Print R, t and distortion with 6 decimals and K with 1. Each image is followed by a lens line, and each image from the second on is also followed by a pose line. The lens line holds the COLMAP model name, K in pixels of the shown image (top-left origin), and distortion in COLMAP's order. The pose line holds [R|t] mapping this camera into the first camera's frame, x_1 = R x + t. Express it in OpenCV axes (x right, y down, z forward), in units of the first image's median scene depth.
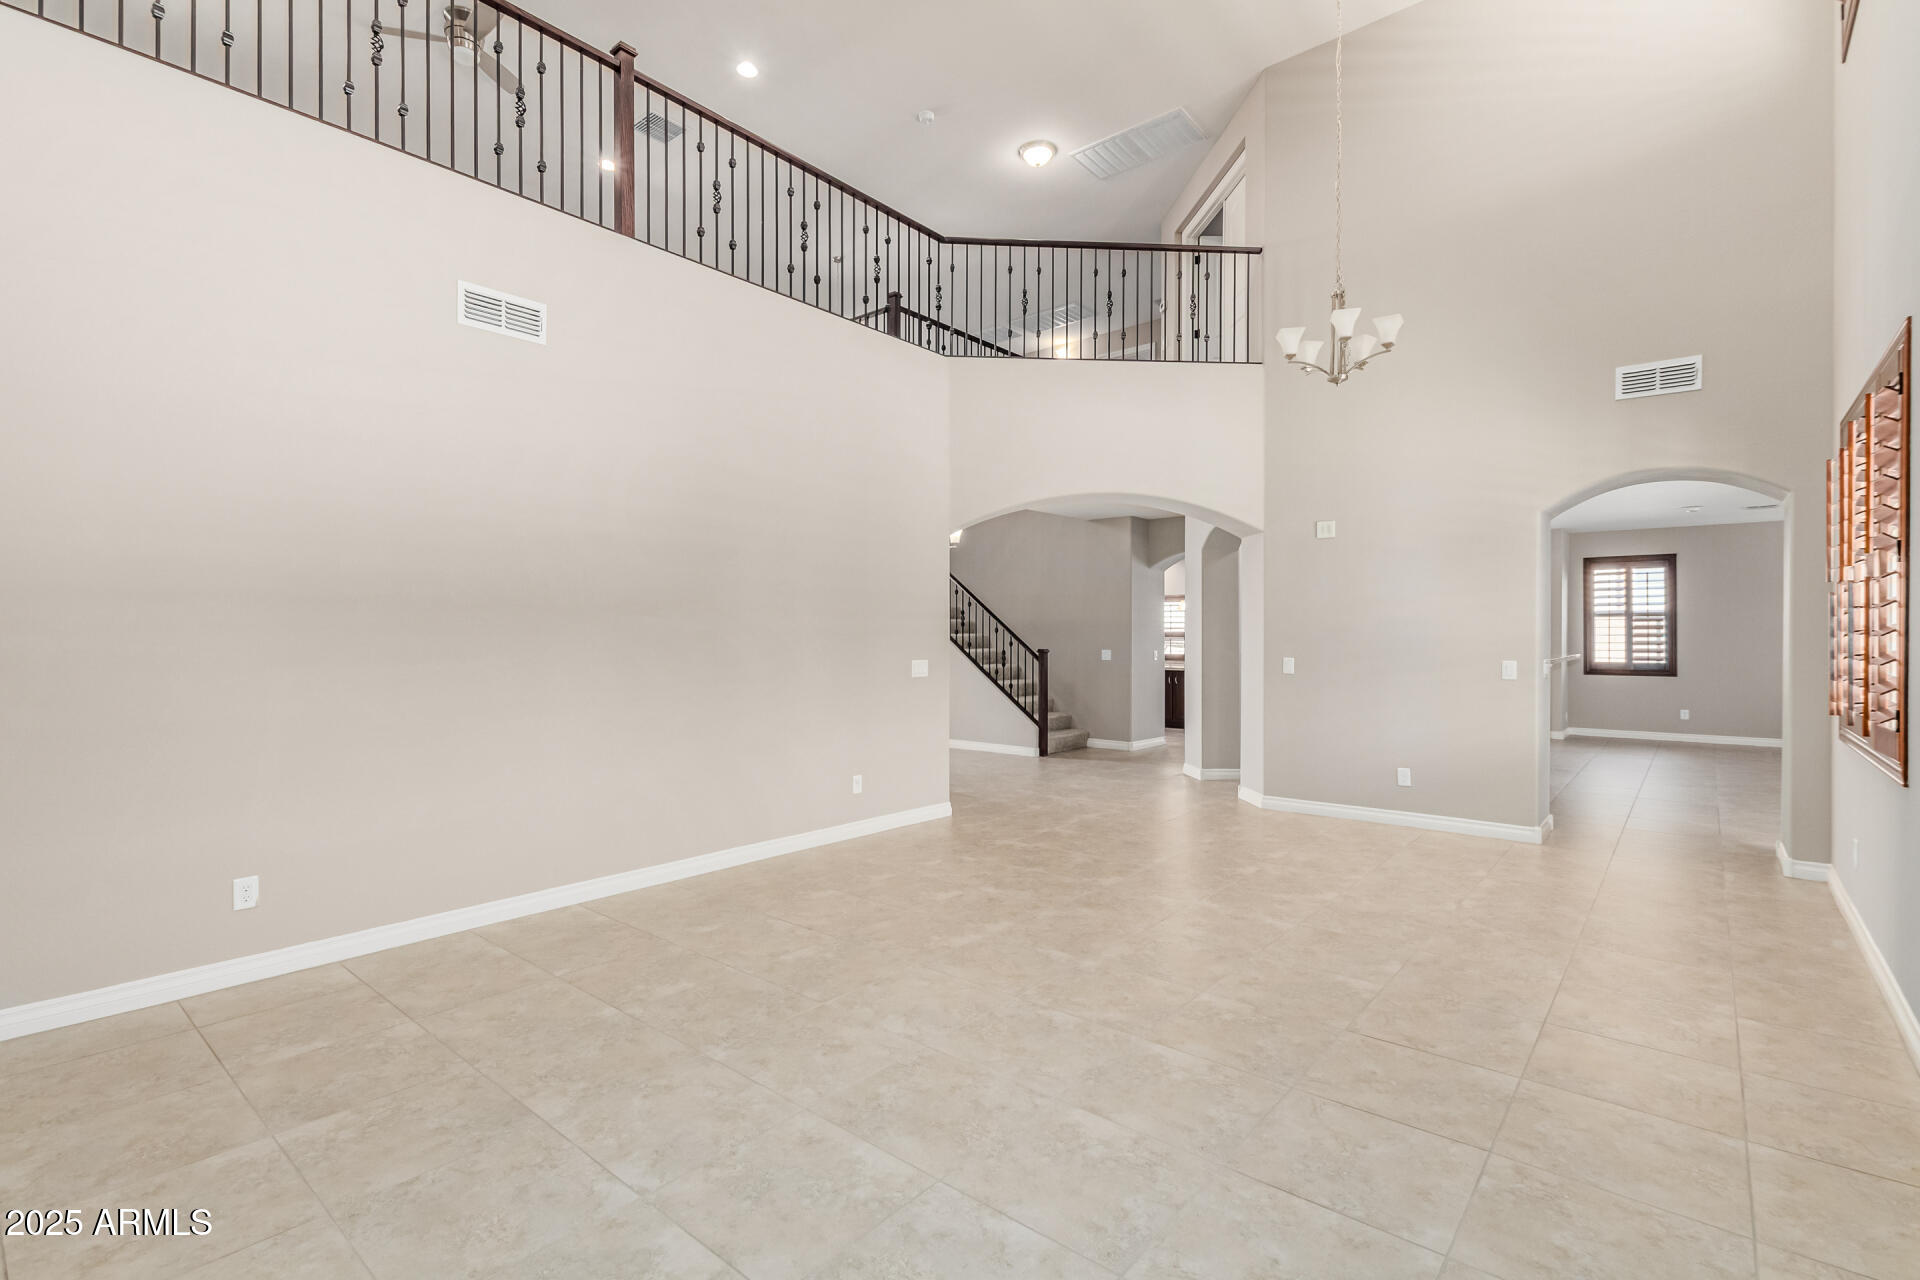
lens RADIAL K [[883.8, 0, 949.0], [0, 883.8, 636.3], [0, 0, 1]] dist [0.000239, 0.000020]
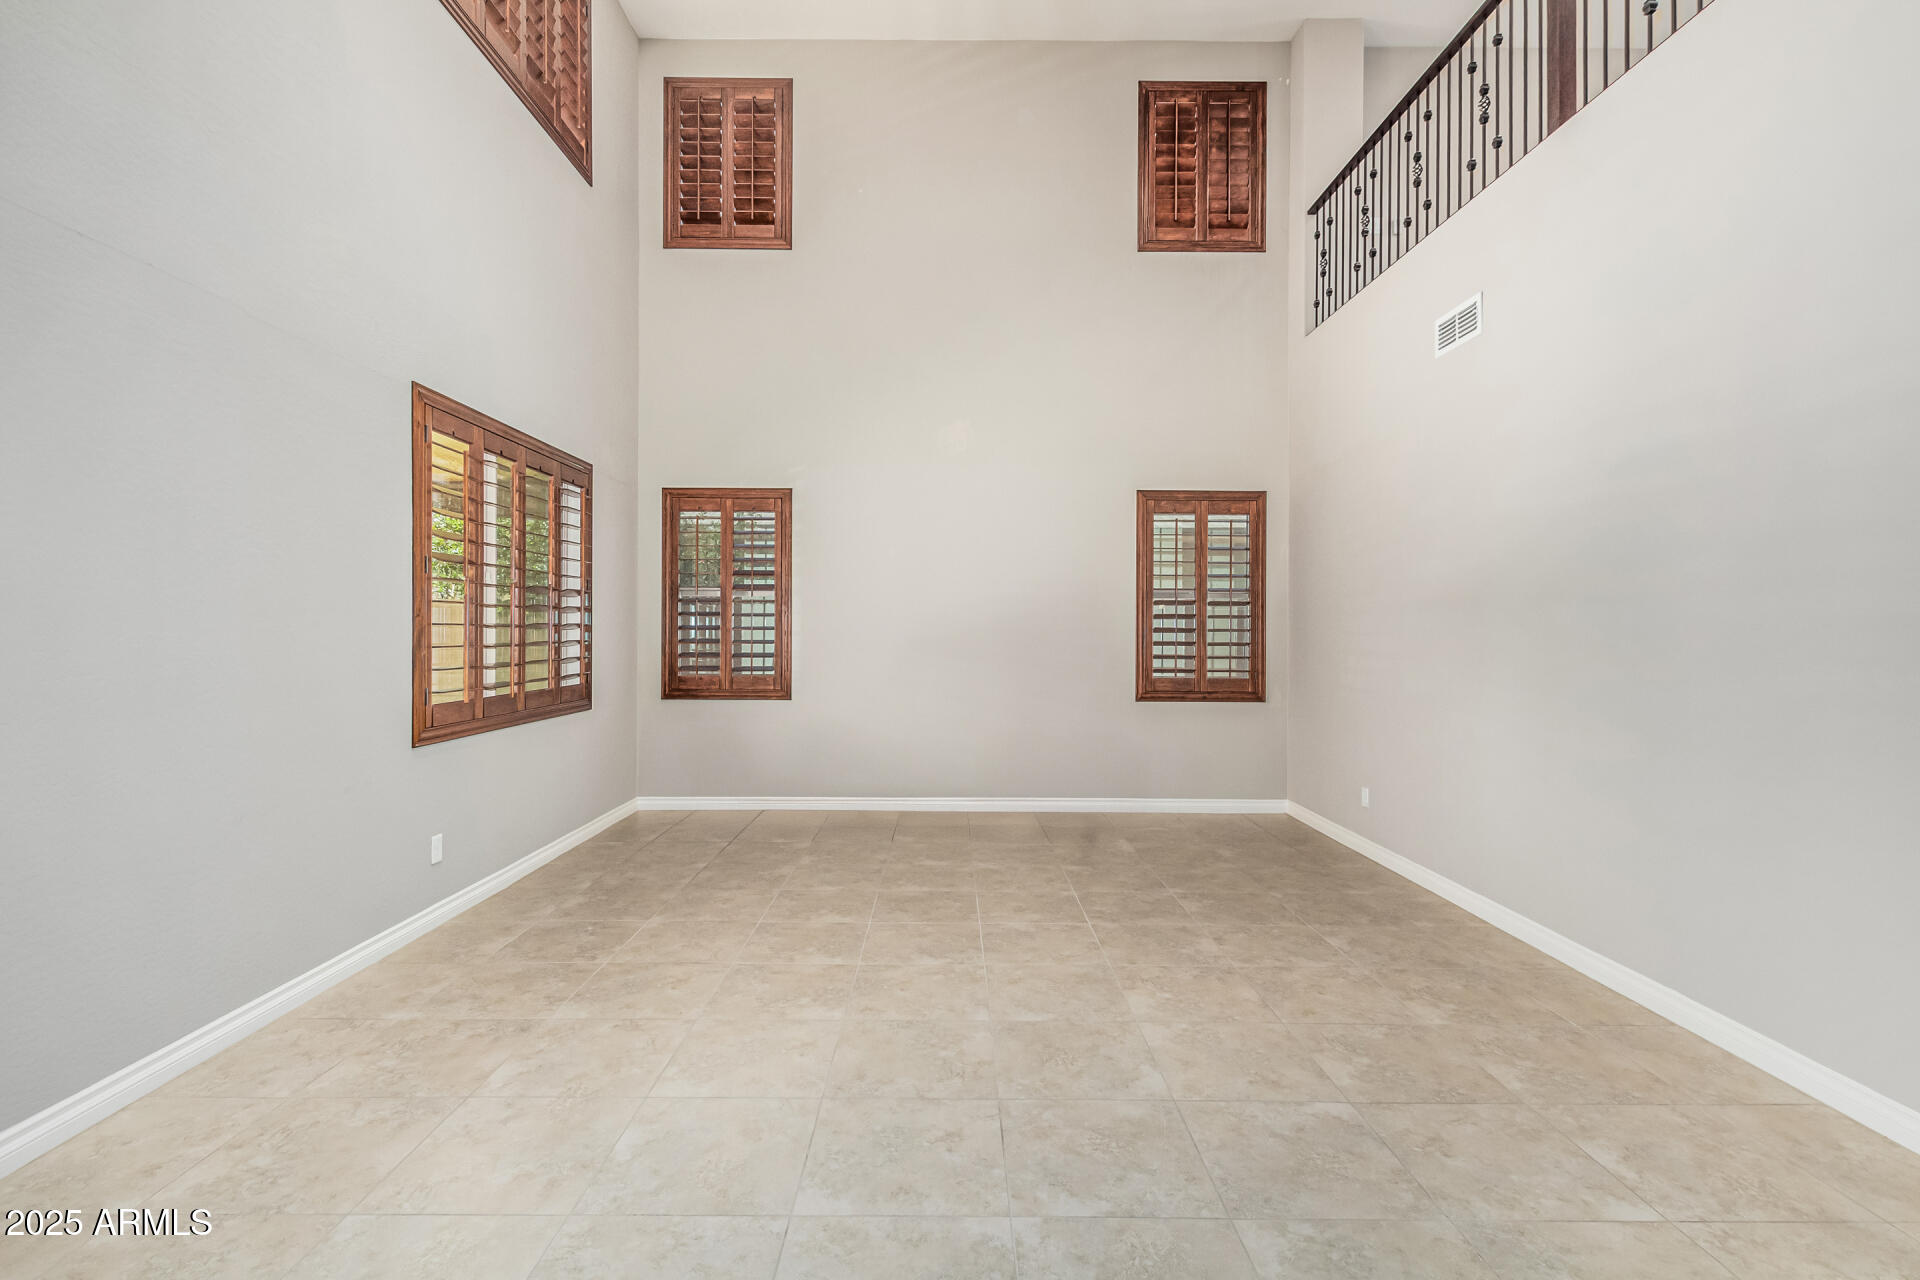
lens RADIAL K [[883.8, 0, 952.4], [0, 883.8, 636.0], [0, 0, 1]] dist [0.000239, 0.000020]
pose [[-0.757232, 0.000181, -0.653146, 0.718760], [-0.004766, 0.999972, 0.005802, -0.000373], [0.653129, 0.007506, -0.757210, 1.583865]]
